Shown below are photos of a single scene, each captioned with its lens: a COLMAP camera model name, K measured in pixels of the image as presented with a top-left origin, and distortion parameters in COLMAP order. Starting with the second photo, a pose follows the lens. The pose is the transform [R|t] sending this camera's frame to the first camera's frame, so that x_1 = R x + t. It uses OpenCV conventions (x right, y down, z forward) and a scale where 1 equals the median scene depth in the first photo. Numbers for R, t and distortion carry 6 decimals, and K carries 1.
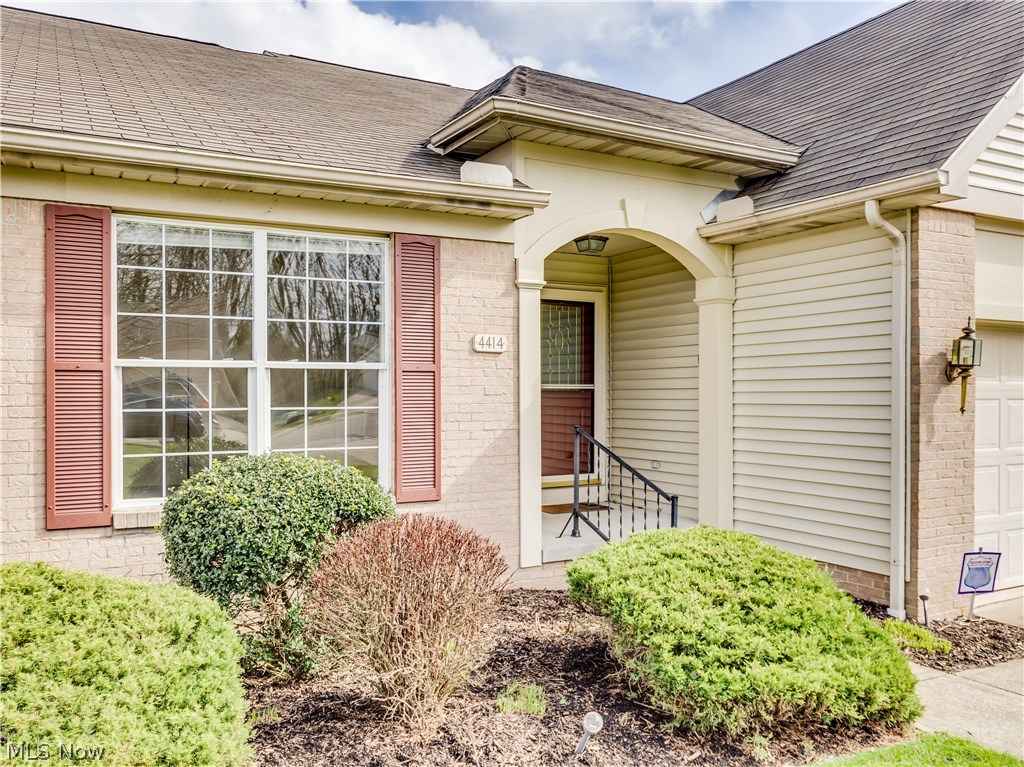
lens RADIAL K [[825.3, 0, 490.3], [0, 825.3, 381.4], [0, 0, 1]] dist [-0.001972, -0.002586]
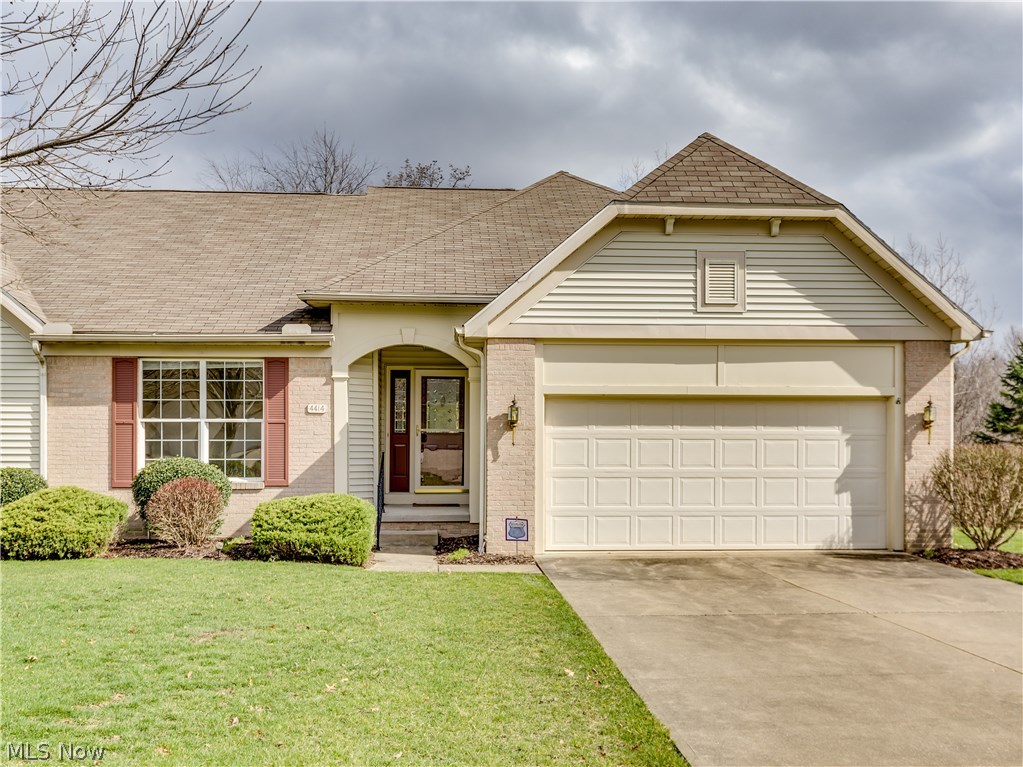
lens RADIAL K [[1103.3, 0, 555.4], [0, 1103.3, 392.5], [0, 0, 1]] dist [0.023198, -0.007436]
pose [[0.923579, -0.009024, -0.383303, 1.668759], [-0.000683, 0.999683, -0.025183, -0.020306], [0.383409, 0.023521, 0.923279, -1.332935]]
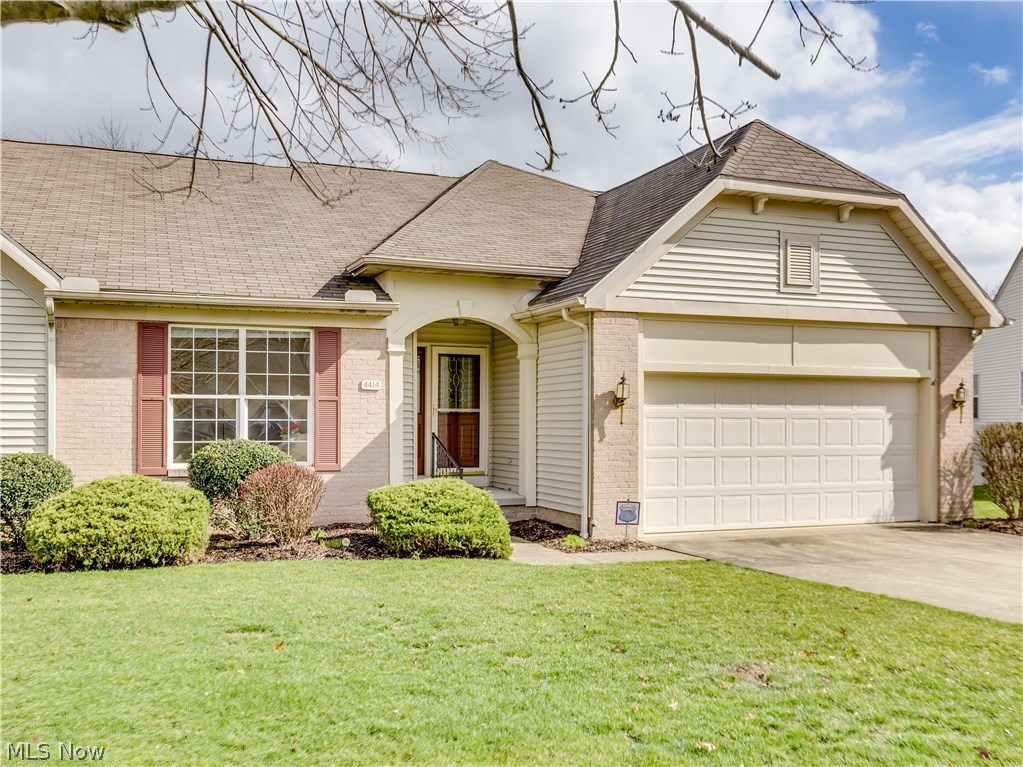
lens RADIAL K [[939.8, 0, 511.5], [0, 939.8, 383.5], [0, 0, 1]] dist [0.009017, 0.002053]
pose [[0.994369, 0.000815, -0.105975, 0.562658], [-0.003688, 0.999631, -0.026916, 0.004931], [0.105913, 0.027156, 0.994004, -1.089396]]
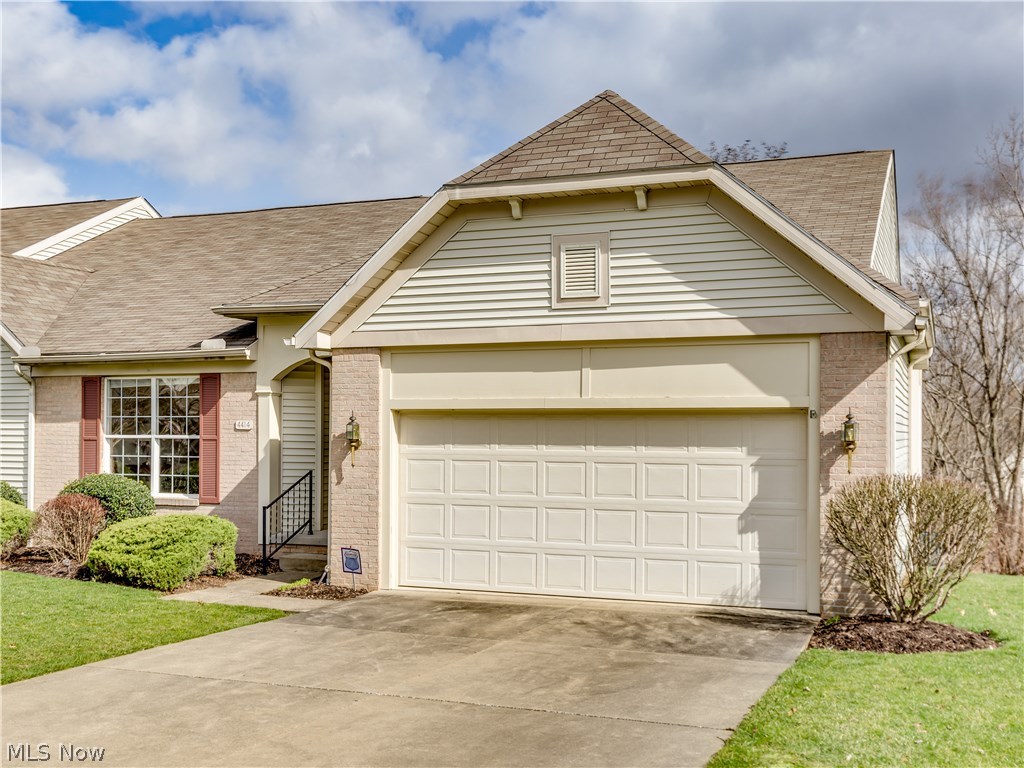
lens RADIAL K [[1173.4, 0, 512.0], [0, 1173.4, 384.0], [0, 0, 1]] dist [0.017079, 0.012895]
pose [[0.649951, -0.026976, -0.759497, 2.692822], [0.001437, 0.999412, -0.034267, -0.050619], [0.759975, 0.021181, 0.649607, -0.338820]]
